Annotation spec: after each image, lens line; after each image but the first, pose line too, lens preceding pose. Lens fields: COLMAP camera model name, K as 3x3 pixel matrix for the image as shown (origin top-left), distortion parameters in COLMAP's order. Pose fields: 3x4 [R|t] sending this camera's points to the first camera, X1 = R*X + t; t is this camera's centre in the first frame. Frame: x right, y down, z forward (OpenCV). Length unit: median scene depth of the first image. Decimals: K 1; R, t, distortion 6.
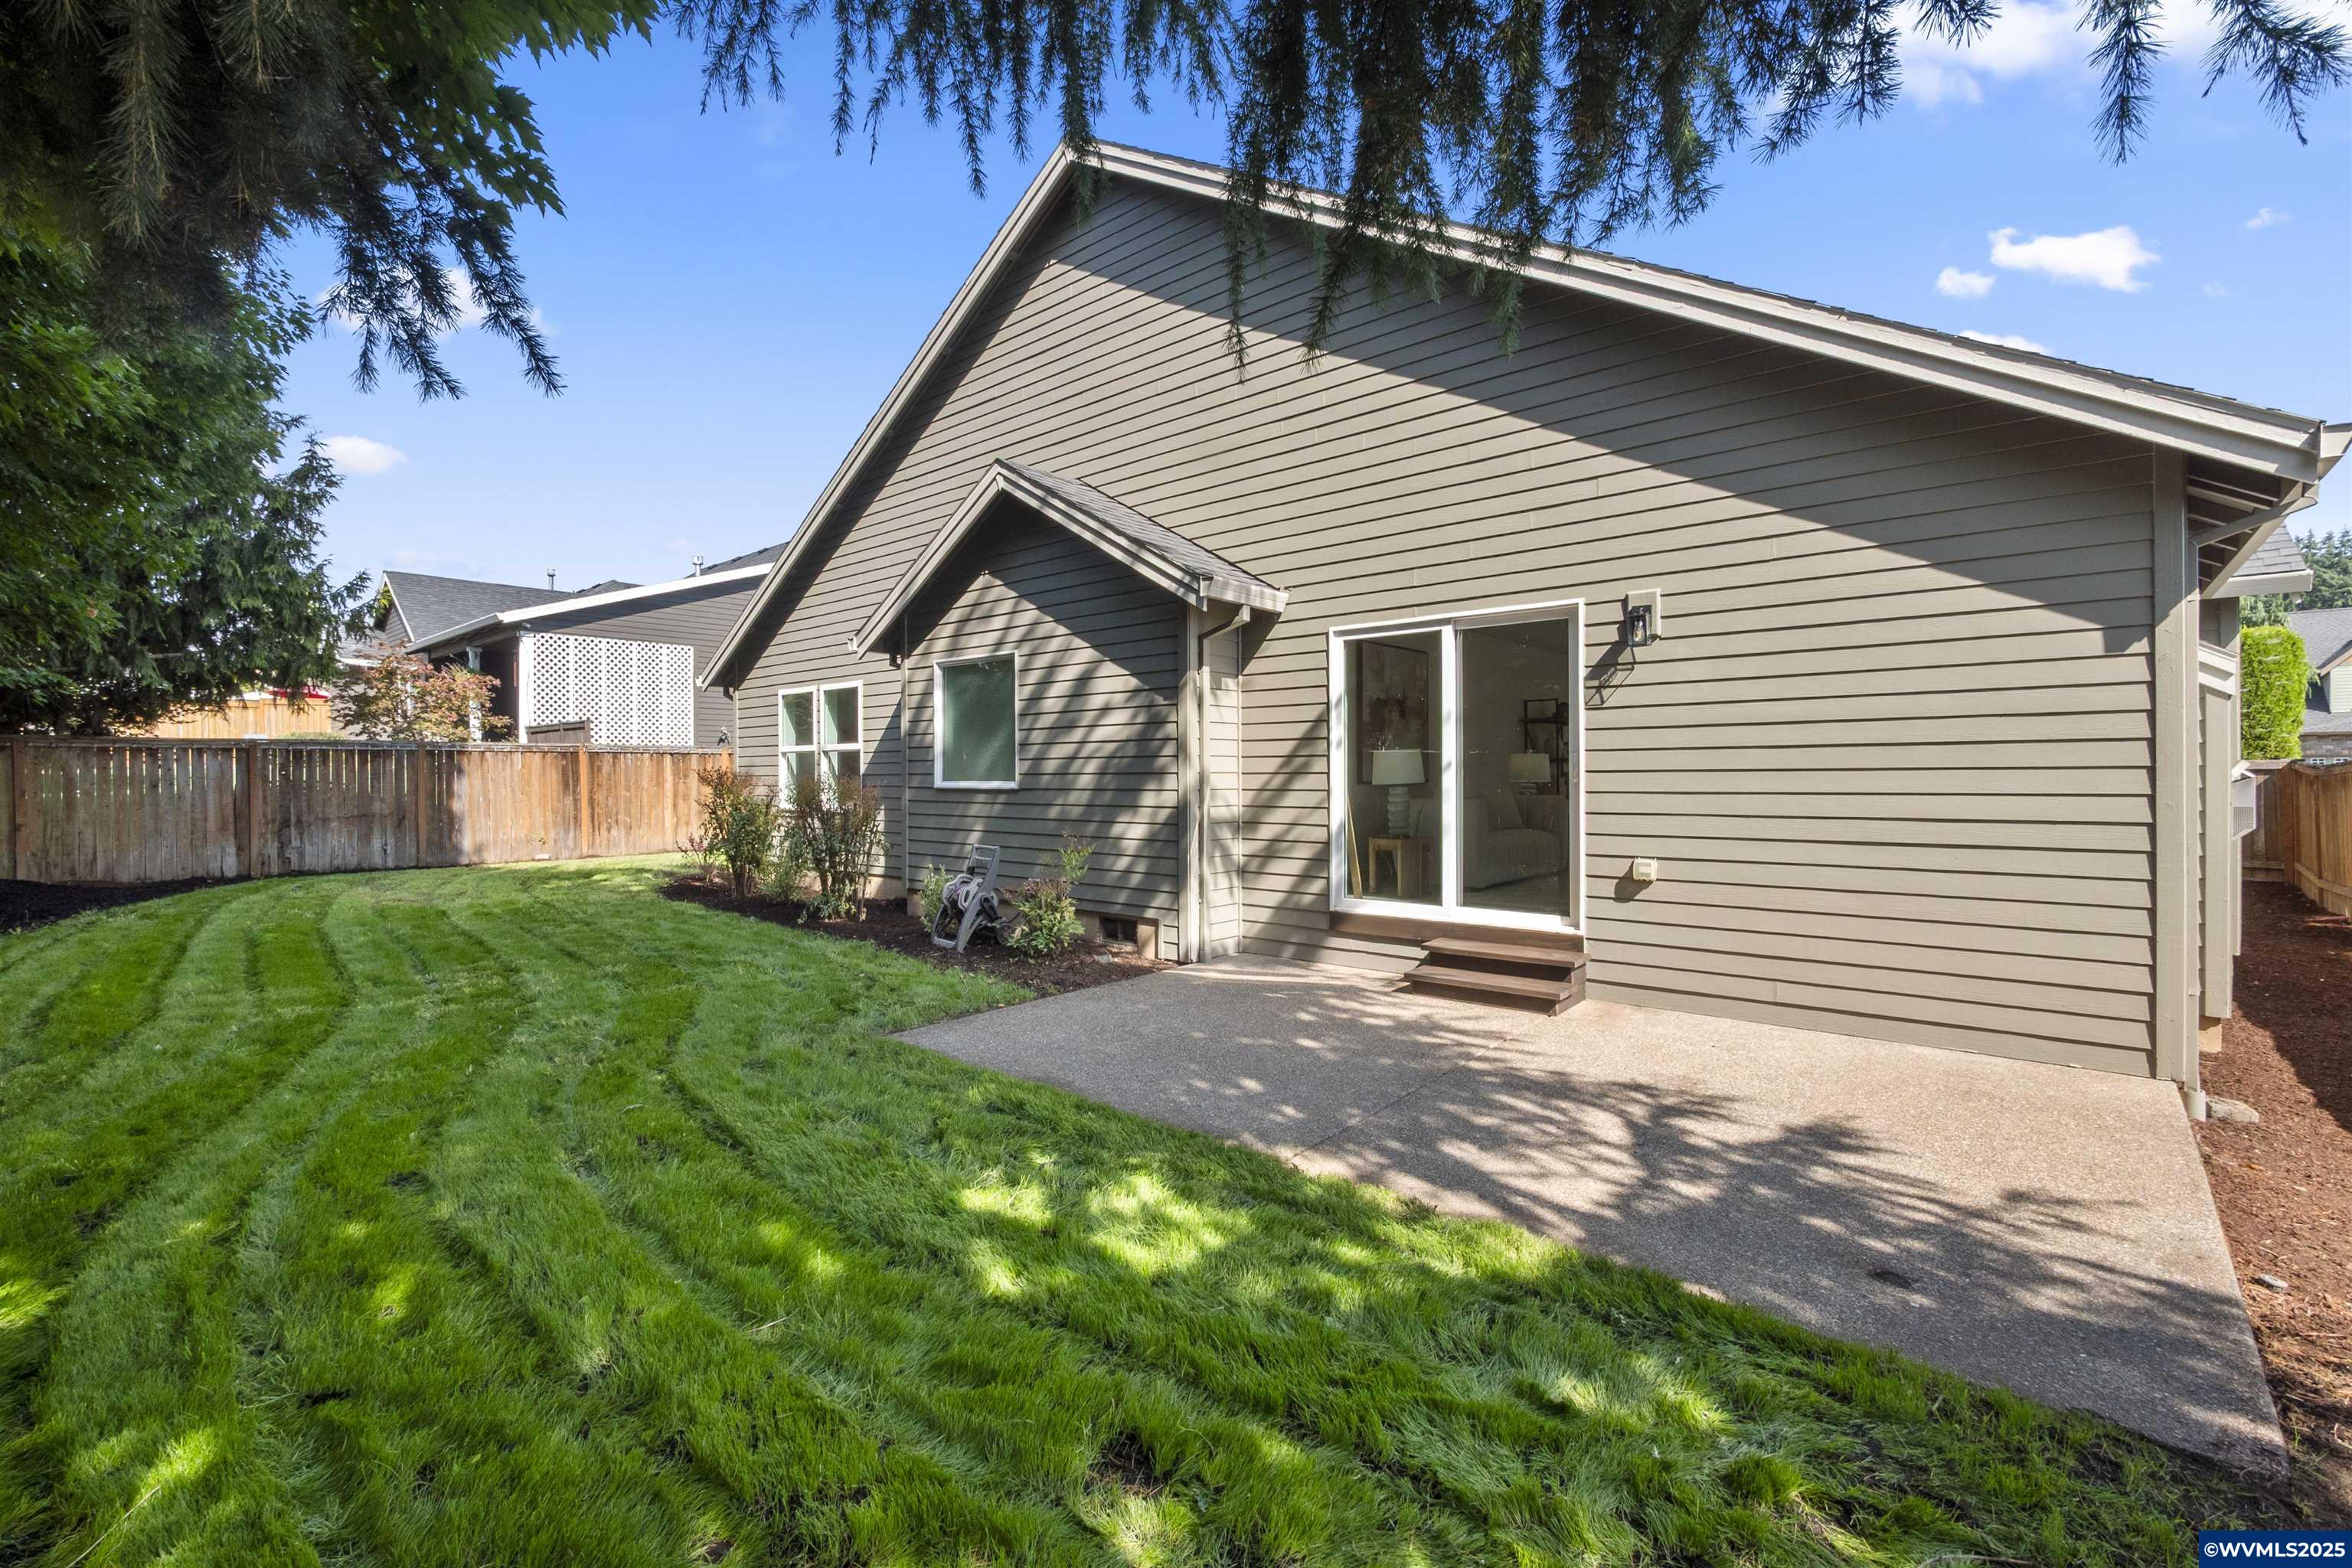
lens RADIAL K [[1007.5, 0, 1161.7], [0, 1007.5, 783.2], [0, 0, 1]] dist [-0.006452, -0.000443]
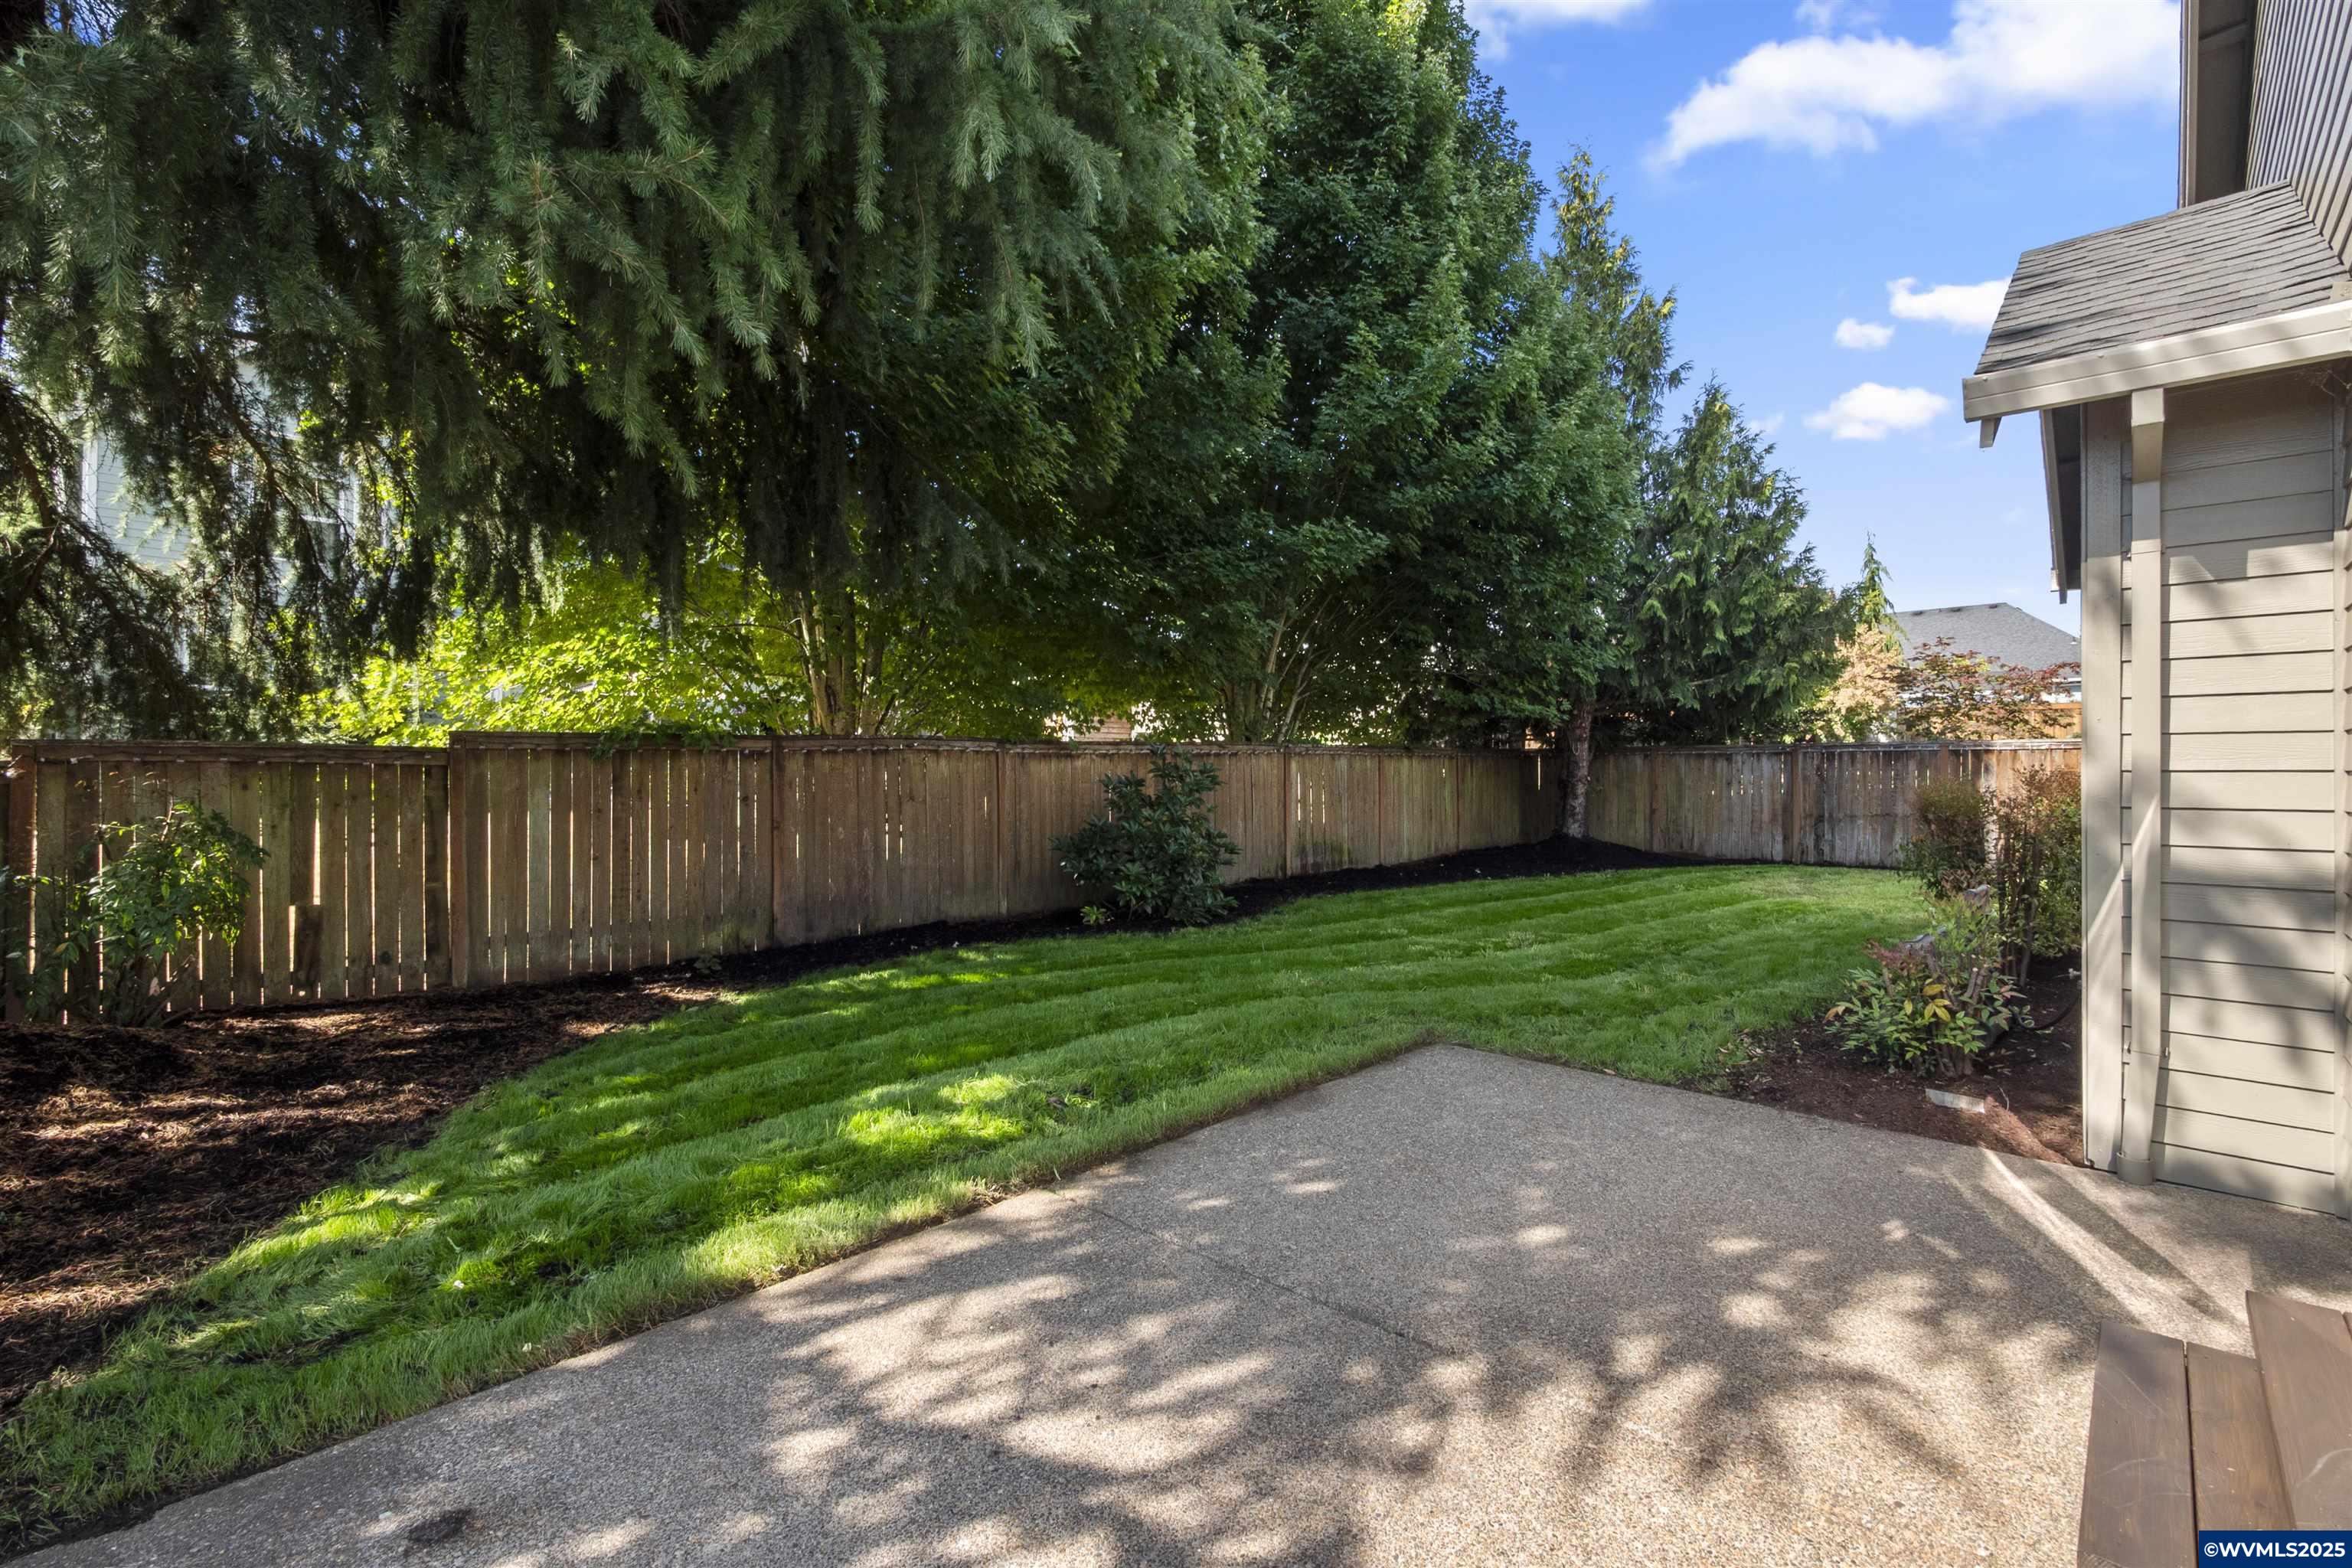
lens RADIAL K [[1007.5, 0, 1160.8], [0, 1007.5, 779.0], [0, 0, 1]] dist [-0.006452, -0.000443]
pose [[-0.039527, 0.006912, -0.999195, 0.724024], [-0.014046, 0.999873, 0.007472, -0.005364], [0.999120, 0.014330, -0.039425, 0.792436]]
